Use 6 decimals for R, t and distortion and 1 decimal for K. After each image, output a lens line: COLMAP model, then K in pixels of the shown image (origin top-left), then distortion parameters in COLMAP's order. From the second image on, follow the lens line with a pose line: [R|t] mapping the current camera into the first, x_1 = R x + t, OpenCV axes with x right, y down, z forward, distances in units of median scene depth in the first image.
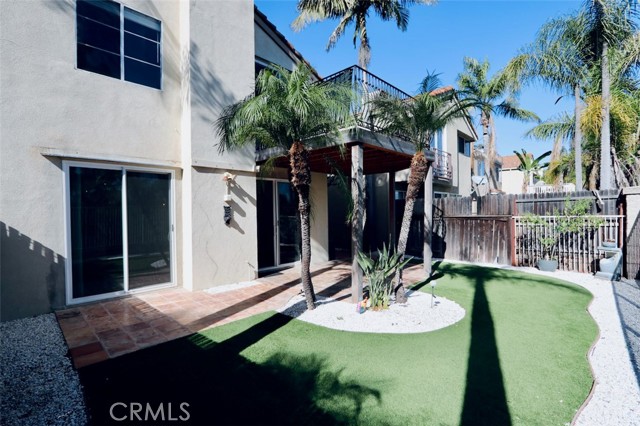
lens RADIAL K [[295.4, 0, 312.4], [0, 295.4, 213.4], [0, 0, 1]] dist [-0.019647, 0.004189]
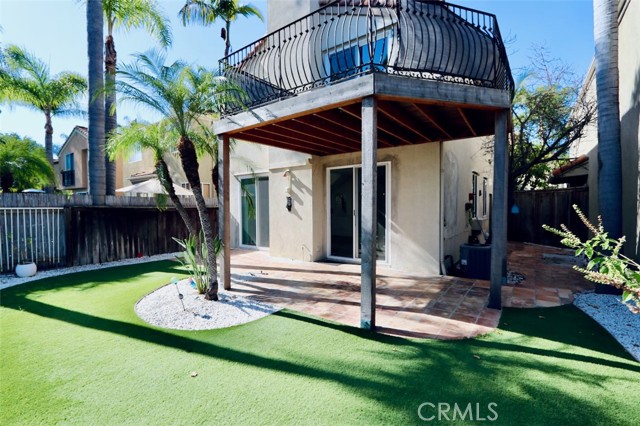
lens RADIAL K [[295.4, 0, 312.4], [0, 295.4, 213.4], [0, 0, 1]] dist [-0.019647, 0.004189]
pose [[0.145012, 0.043488, -0.988474, 0.962464], [0.001757, 0.999021, 0.044209, -0.008275], [0.989428, -0.008148, 0.144793, 0.909756]]
